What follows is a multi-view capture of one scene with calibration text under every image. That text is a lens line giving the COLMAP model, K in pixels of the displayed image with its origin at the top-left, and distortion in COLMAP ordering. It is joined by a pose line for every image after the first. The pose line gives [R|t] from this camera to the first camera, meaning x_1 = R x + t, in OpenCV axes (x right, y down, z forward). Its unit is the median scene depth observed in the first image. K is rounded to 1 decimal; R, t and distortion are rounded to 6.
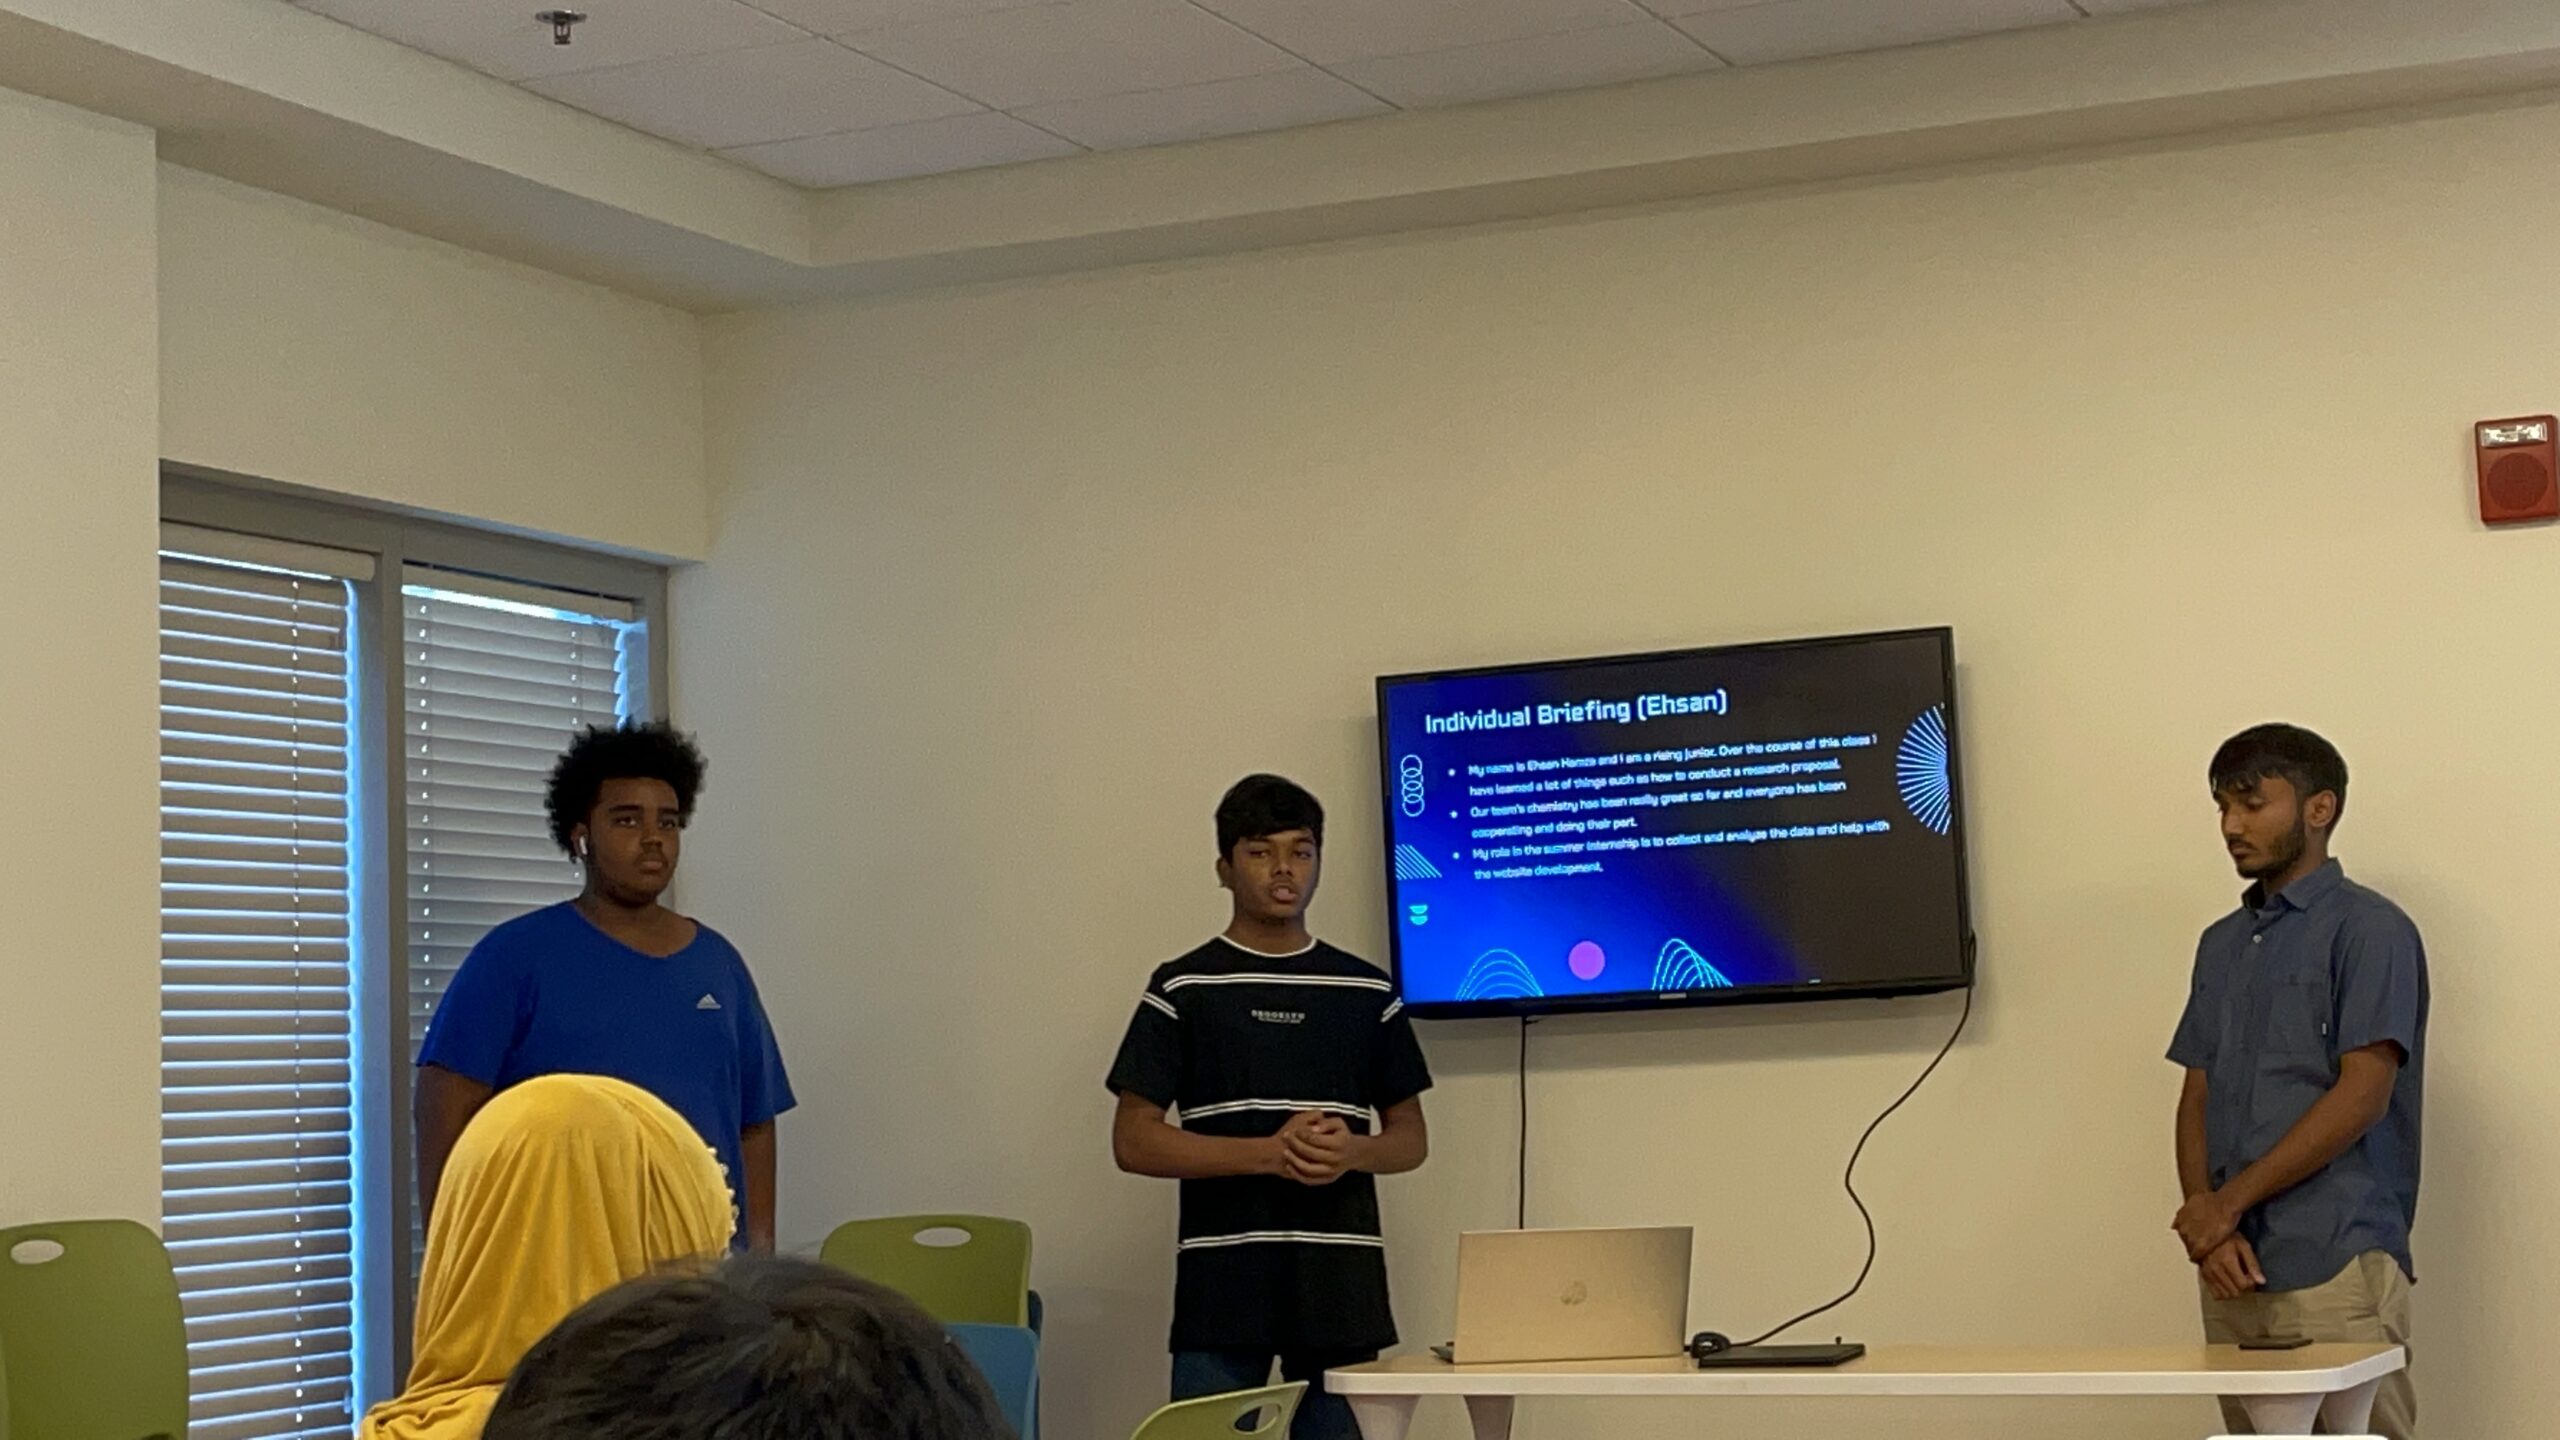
lens RADIAL K [[4321.0, 0, 1290.8], [0, 4321.0, 669.1], [0, 0, 1]] dist [0.141140, -0.121336]
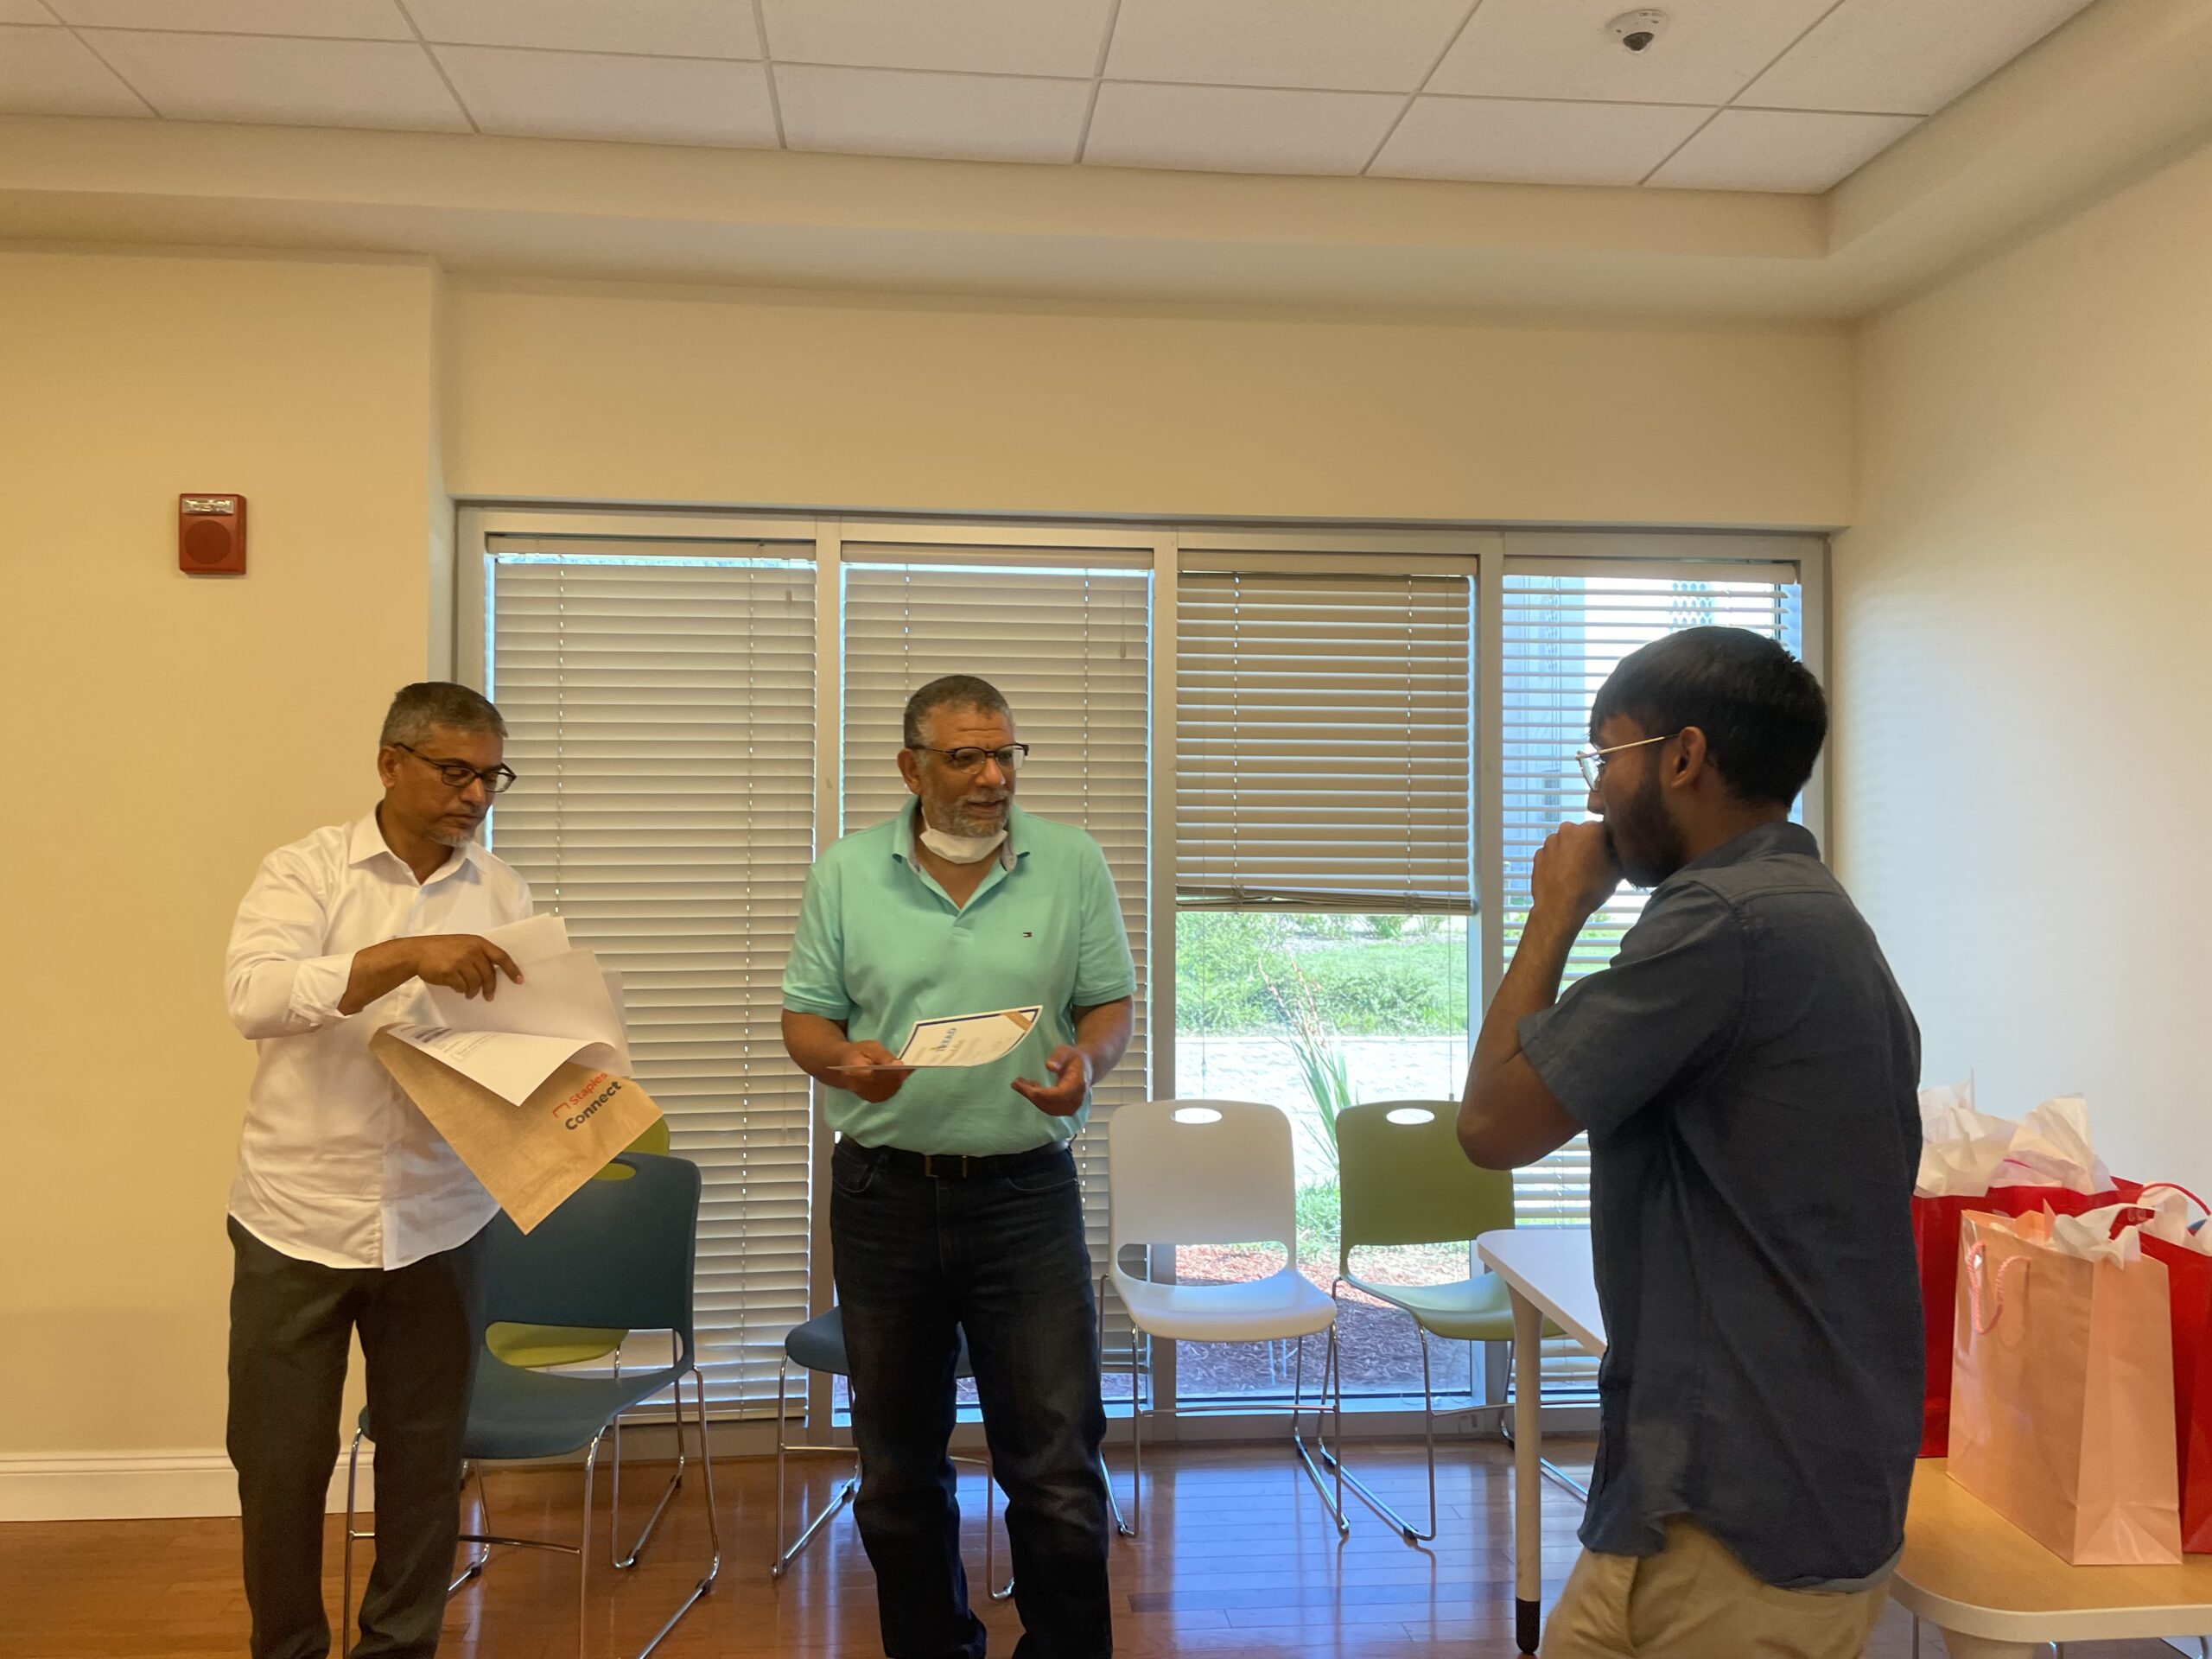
lens RADIAL K [[1672.4, 0, 1084.7], [0, 1672.4, 803.0], [0, 0, 1]] dist [0.120660, -0.183707]
pose [[0.869958, 0.048815, 0.490704, 0.261385], [-0.083014, 0.995384, 0.048154, -0.011328], [-0.486088, -0.082627, 0.869995, 0.417166]]
